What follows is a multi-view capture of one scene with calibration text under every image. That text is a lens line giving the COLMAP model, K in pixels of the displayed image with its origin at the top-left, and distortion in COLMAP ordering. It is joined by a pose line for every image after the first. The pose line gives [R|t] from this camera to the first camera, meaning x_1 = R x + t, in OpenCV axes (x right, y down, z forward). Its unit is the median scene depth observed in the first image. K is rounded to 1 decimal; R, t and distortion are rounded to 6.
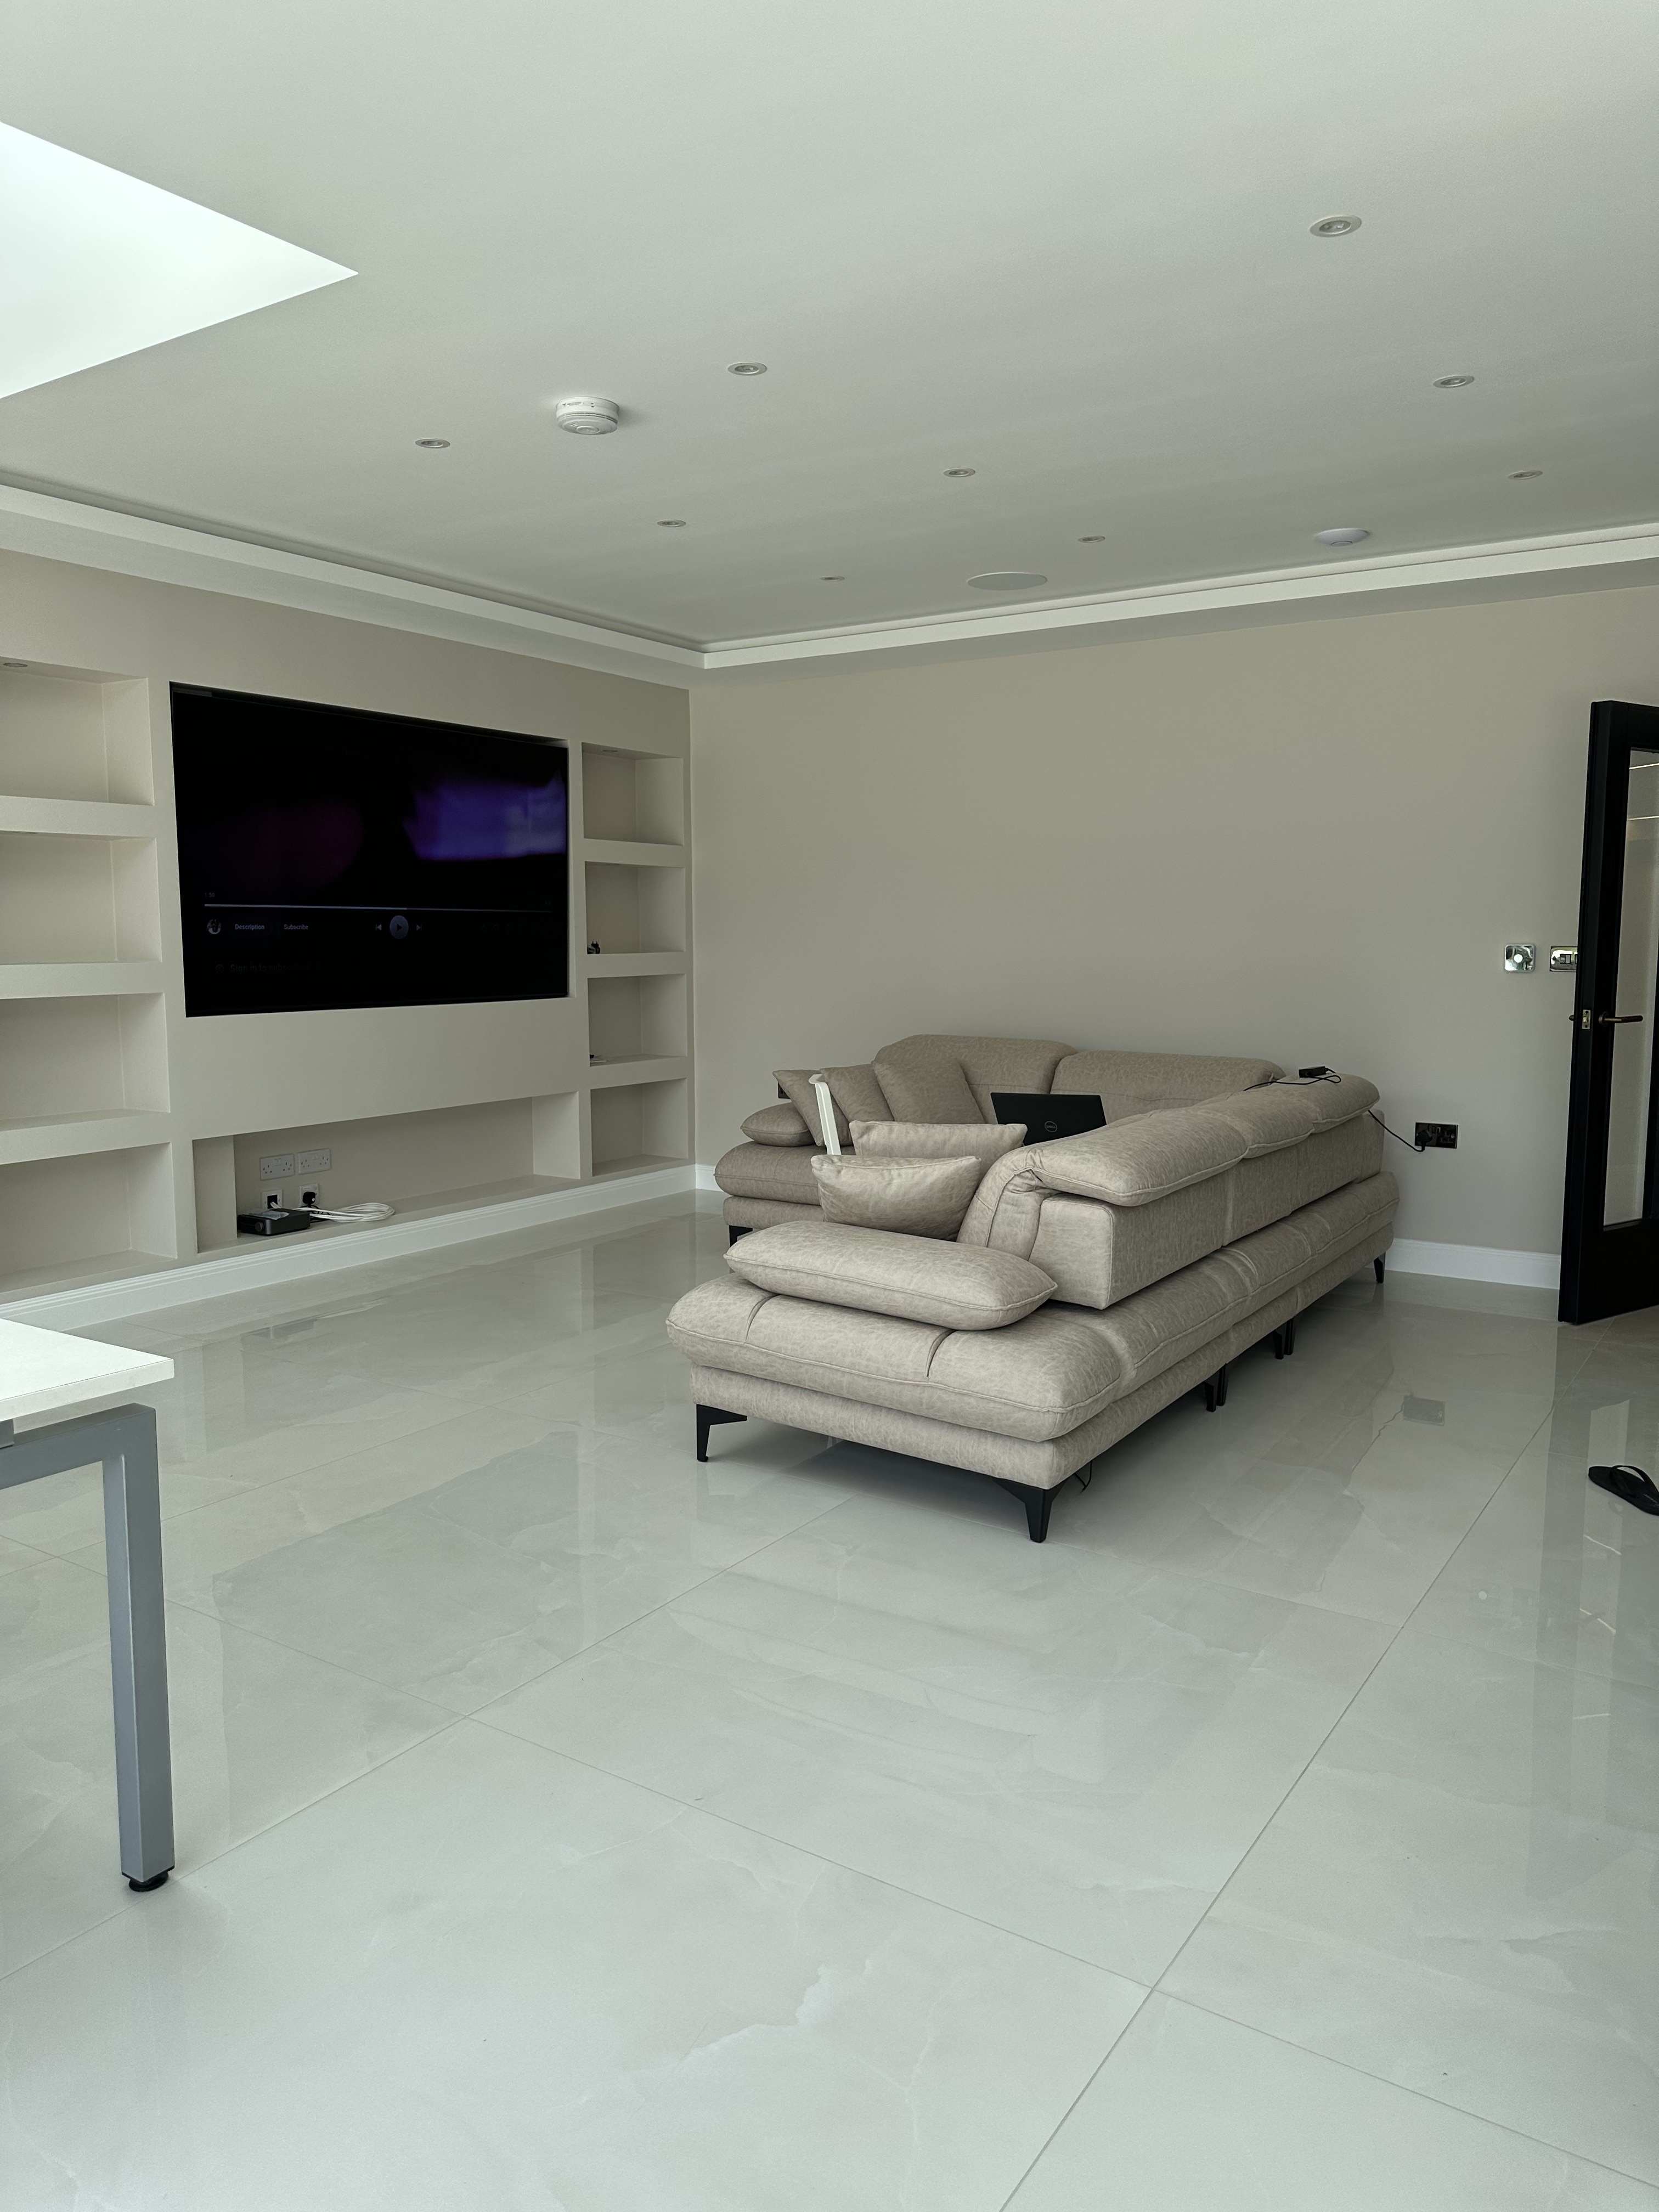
lens RADIAL K [[1590.2, 0, 829.2], [0, 1590.2, 1105.5], [0, 0, 1]] dist [0.108996, -0.078695]
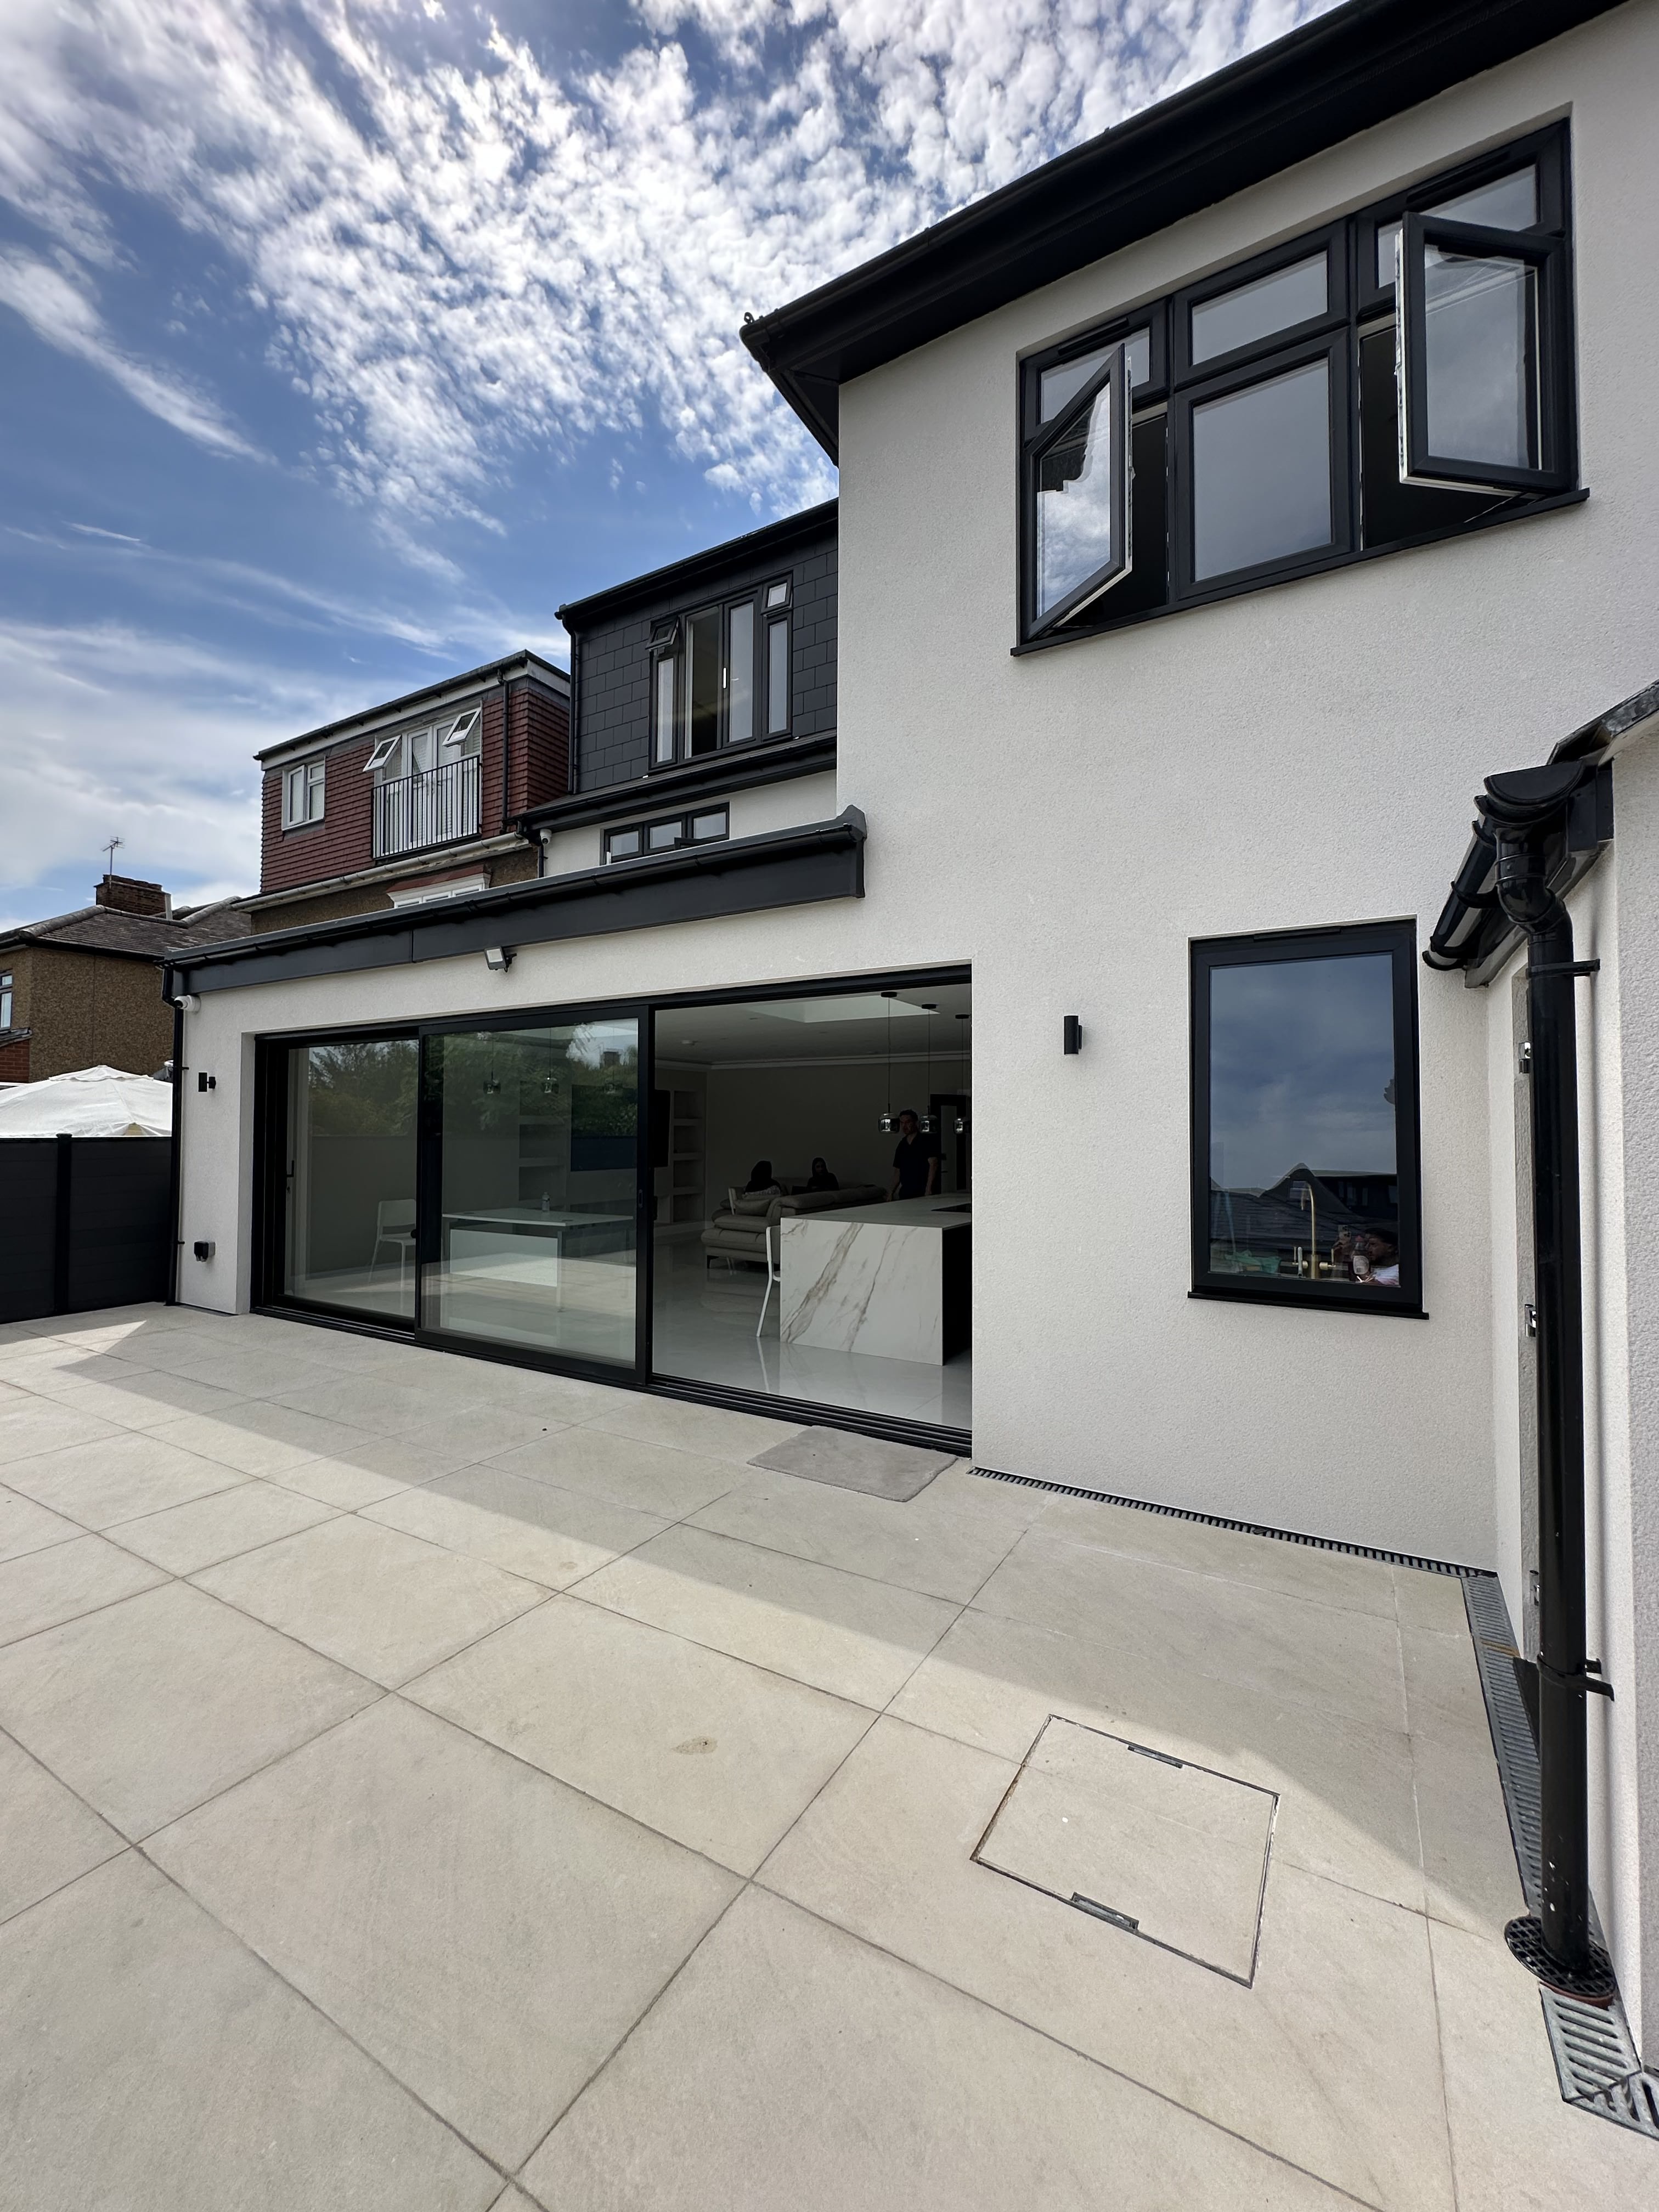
lens RADIAL K [[892.7, 0, 822.2], [0, 892.7, 1085.2], [0, 0, 1]] dist [0.019729, 0.000152]
pose [[0.998686, -0.010359, 0.050191, 0.070310], [0.018193, 0.987233, -0.158241, 0.069053], [-0.047911, 0.158946, 0.986124, -0.925203]]
